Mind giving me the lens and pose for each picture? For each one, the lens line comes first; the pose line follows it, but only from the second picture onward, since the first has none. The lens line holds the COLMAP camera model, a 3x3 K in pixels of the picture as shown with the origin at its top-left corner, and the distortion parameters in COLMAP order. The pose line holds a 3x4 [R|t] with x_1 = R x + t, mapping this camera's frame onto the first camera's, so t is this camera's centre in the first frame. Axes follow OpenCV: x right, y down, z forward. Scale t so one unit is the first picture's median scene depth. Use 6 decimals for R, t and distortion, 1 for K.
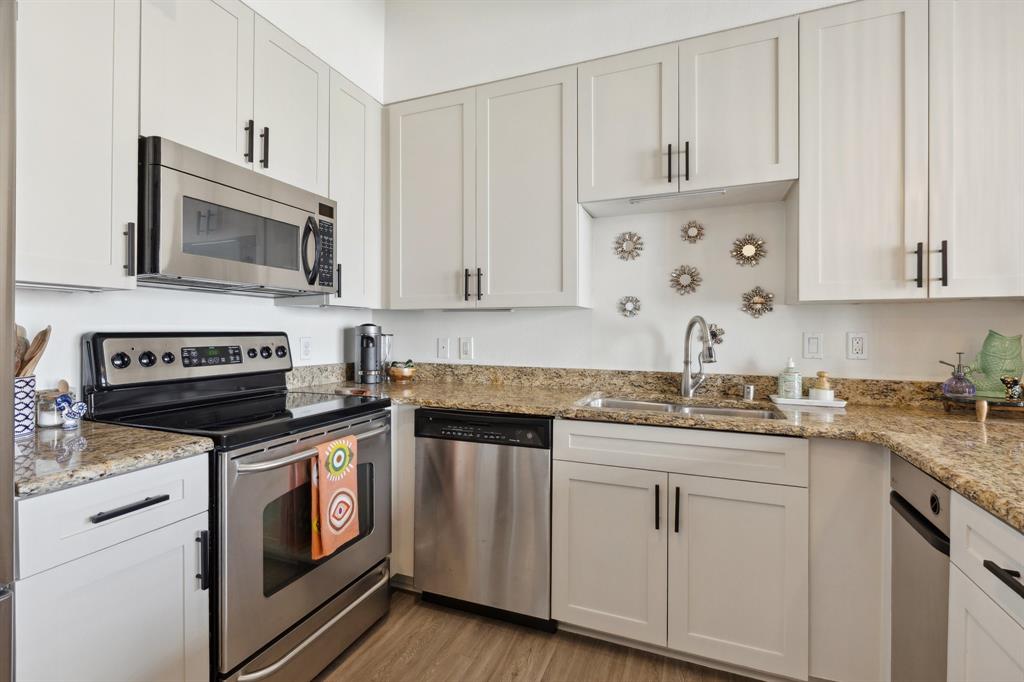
lens RADIAL K [[468.5, 0, 508.2], [0, 468.5, 334.0], [0, 0, 1]] dist [0.003438, -0.001014]
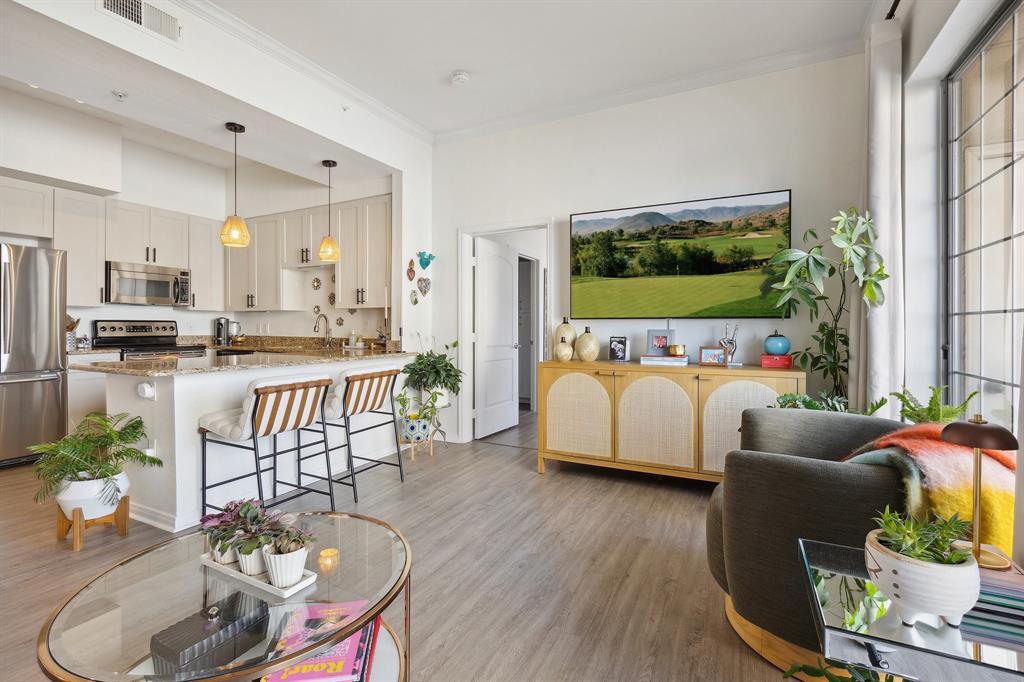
lens RADIAL K [[468.5, 0, 516.6], [0, 468.5, 332.6], [0, 0, 1]] dist [0.003438, -0.001014]
pose [[0.995718, 0.001305, -0.092435, 1.809577], [-0.000934, 0.999991, 0.004059, 0.053665], [0.092440, -0.003955, 0.995710, -1.526289]]
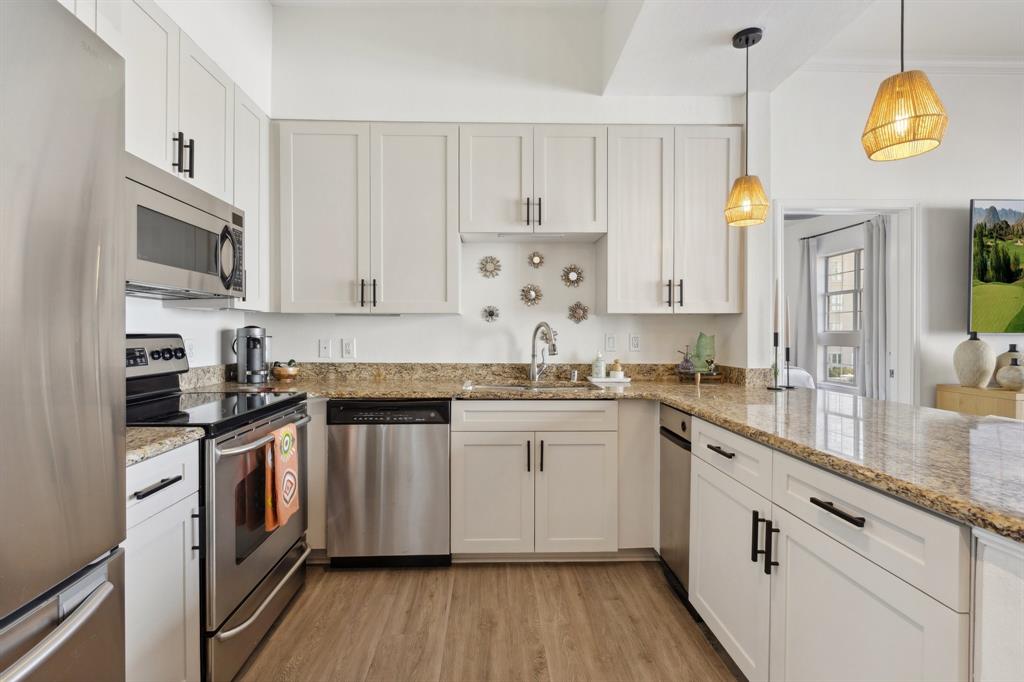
lens RADIAL K [[460.8, 0, 499.7], [0, 460.8, 340.7], [0, 0, 1]] dist [0.006575, 0.000785]
pose [[0.915056, -0.007302, 0.403260, -0.287180], [0.002823, 0.999928, 0.011700, 0.000664], [-0.403316, -0.009568, 0.915011, -0.217510]]
